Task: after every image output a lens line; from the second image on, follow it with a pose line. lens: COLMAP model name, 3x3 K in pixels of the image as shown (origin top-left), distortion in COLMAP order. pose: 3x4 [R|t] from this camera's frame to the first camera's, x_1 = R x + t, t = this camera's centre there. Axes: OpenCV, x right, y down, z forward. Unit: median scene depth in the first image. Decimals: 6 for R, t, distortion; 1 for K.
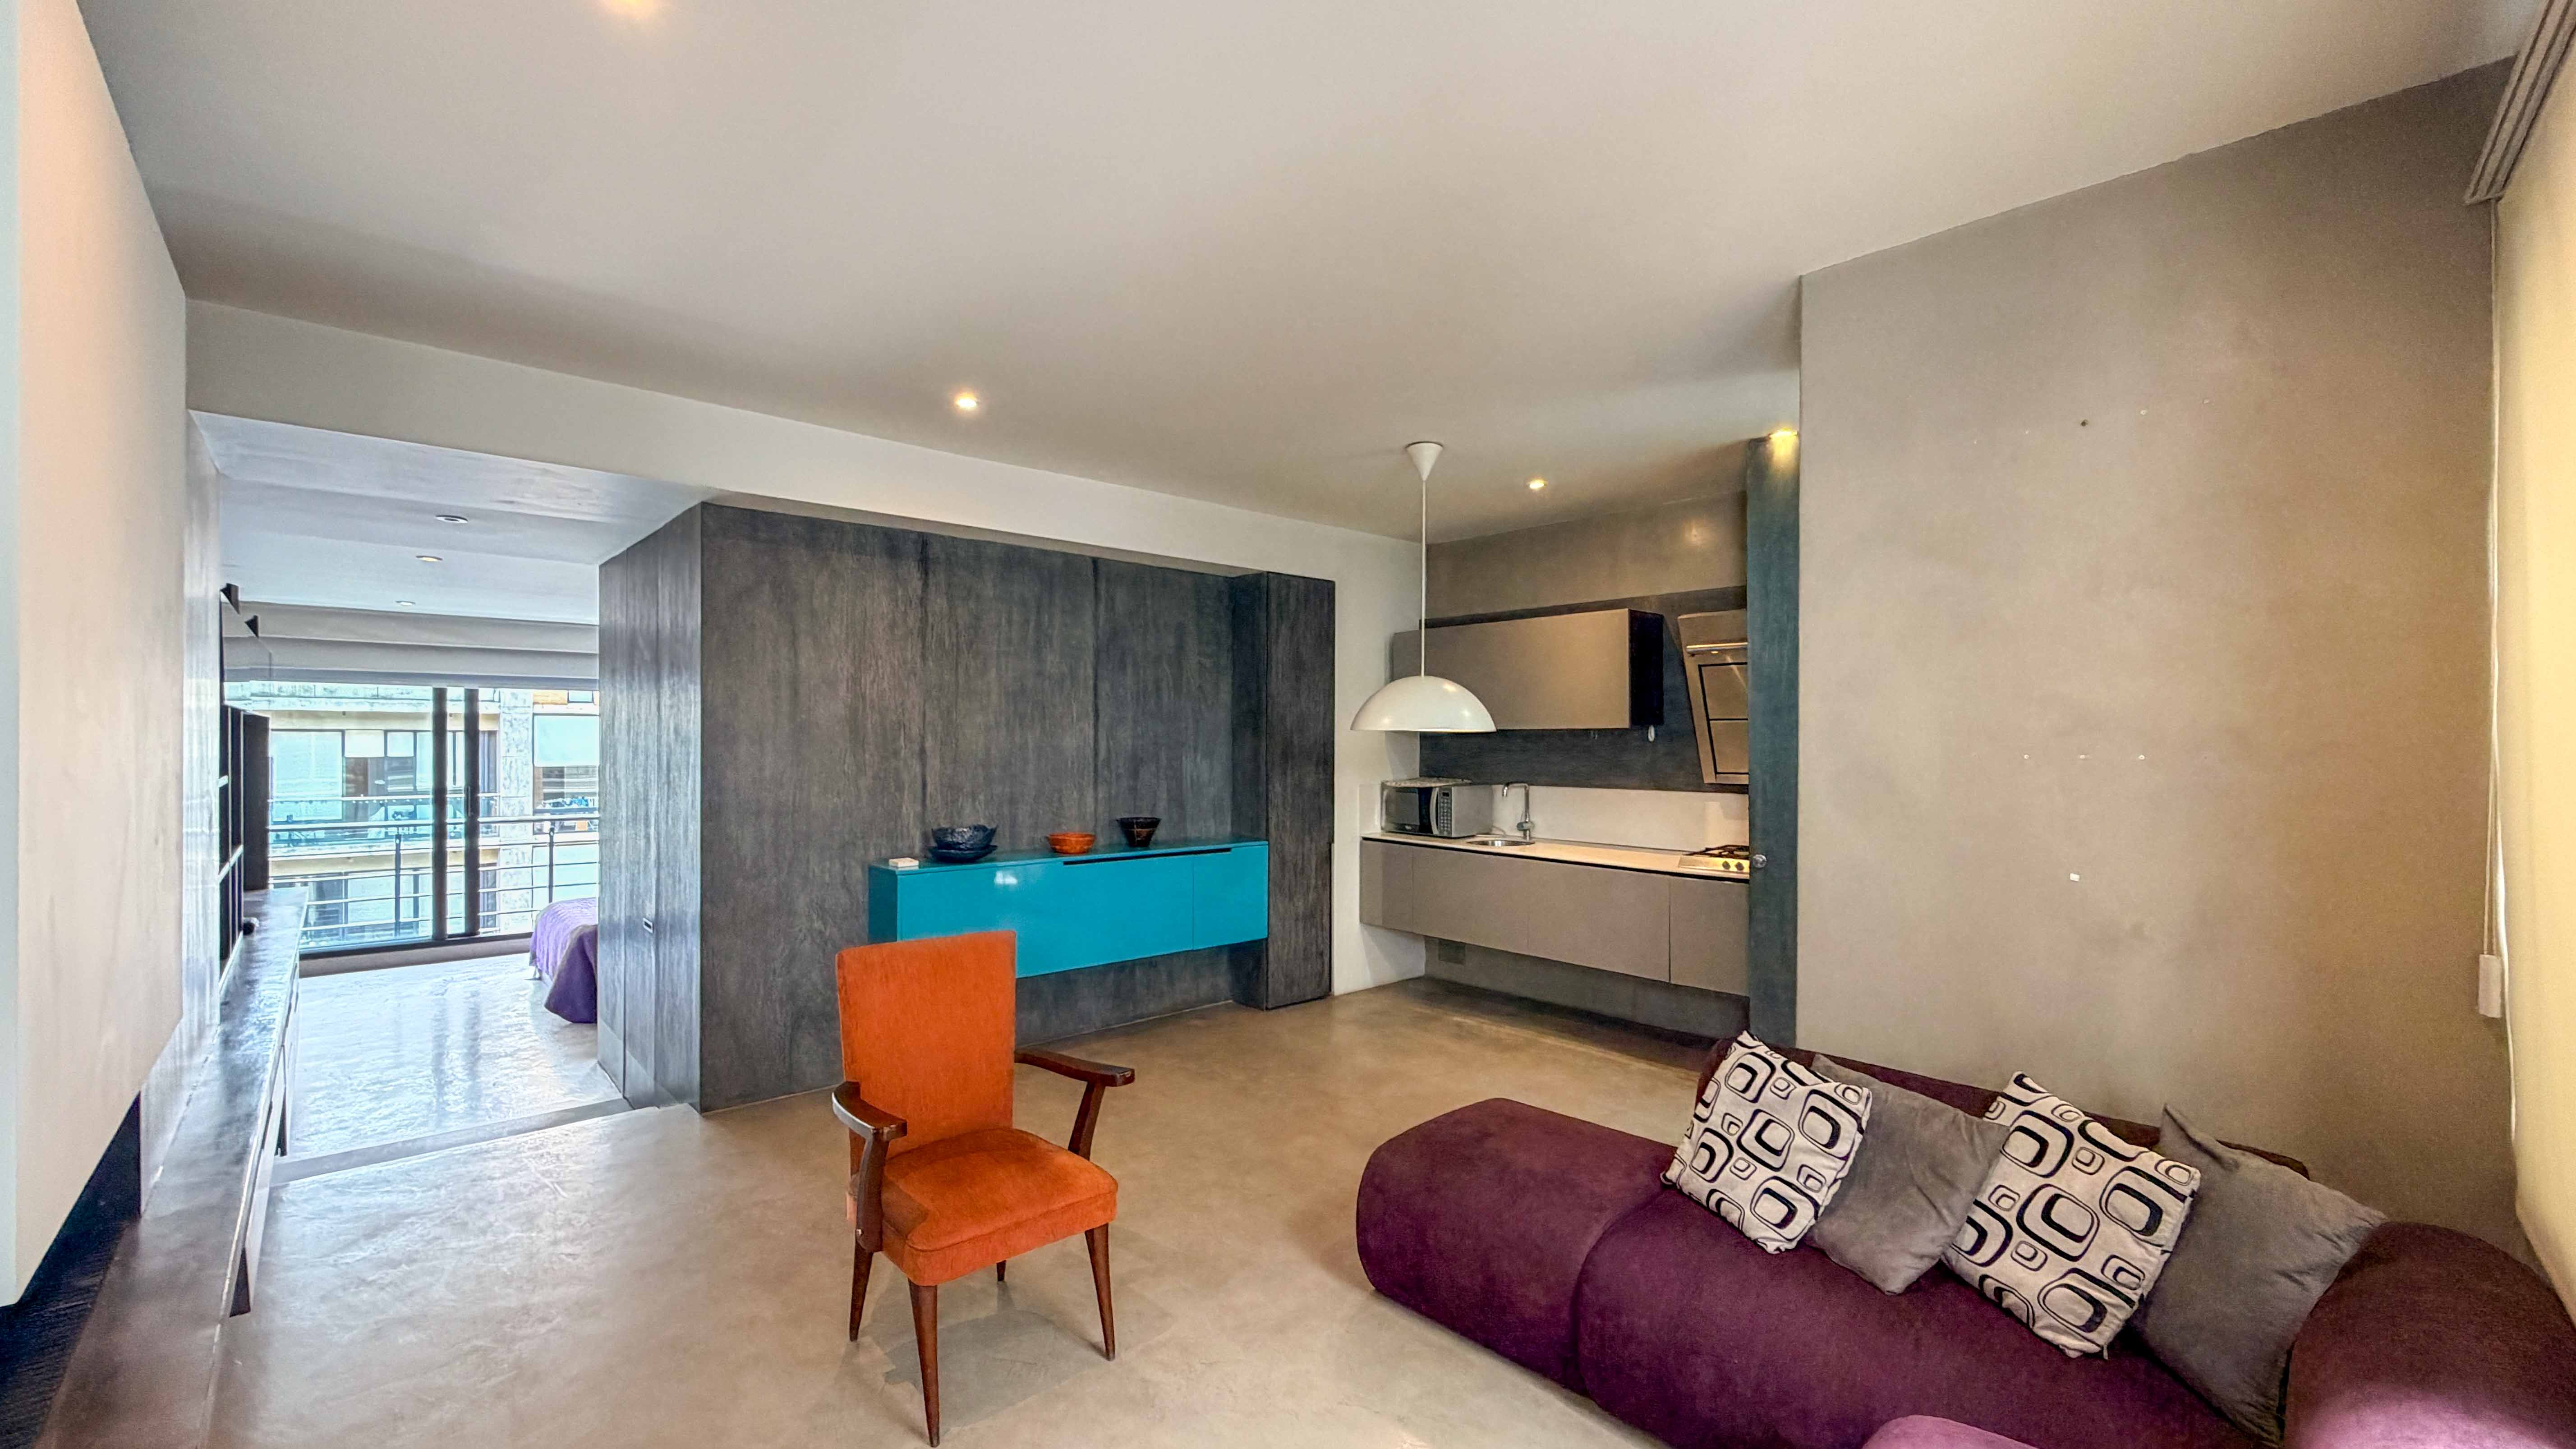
lens RADIAL K [[1044.1, 0, 1279.7], [0, 1044.1, 733.5], [0, 0, 1]] dist [0.001388, -0.000038]
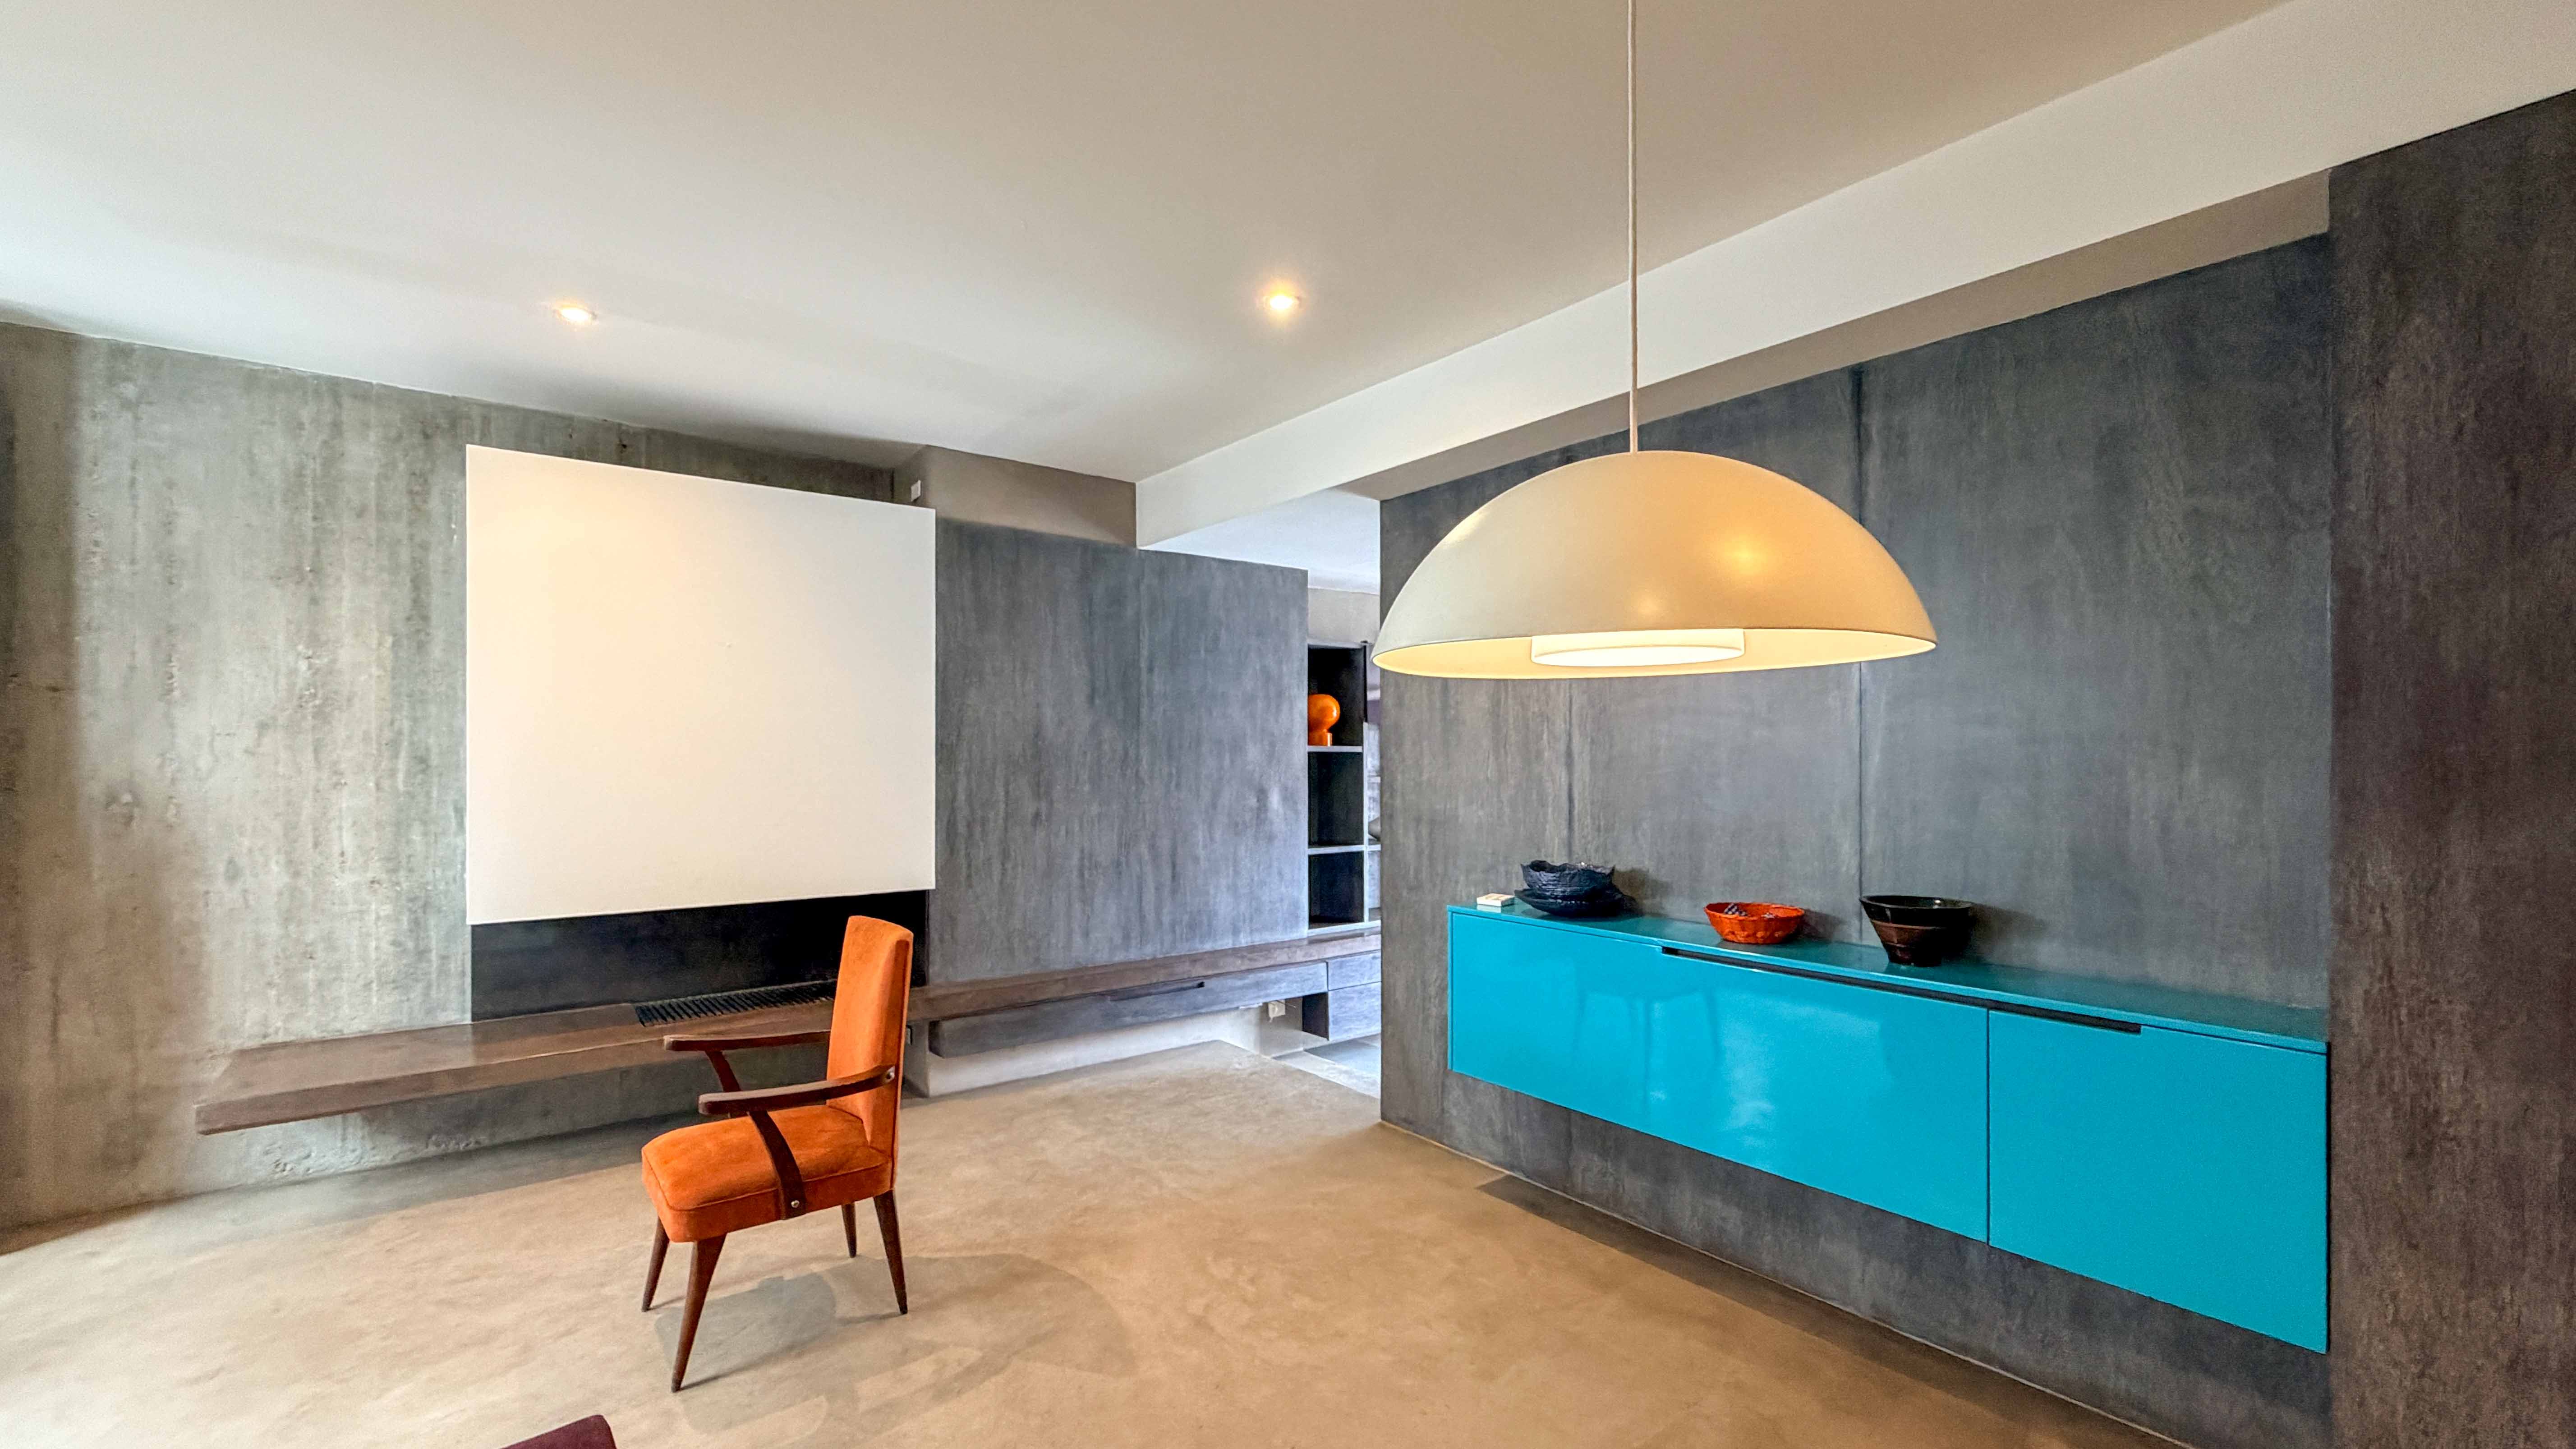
lens RADIAL K [[1055.6, 0, 1287.2], [0, 1055.6, 756.6], [0, 0, 1]] dist [-0.001122, -0.000261]
pose [[-0.077017, -0.004527, -0.997020, 0.392737], [0.004383, 0.999978, -0.004879, 0.022012], [0.997020, -0.004746, -0.076995, 0.864555]]
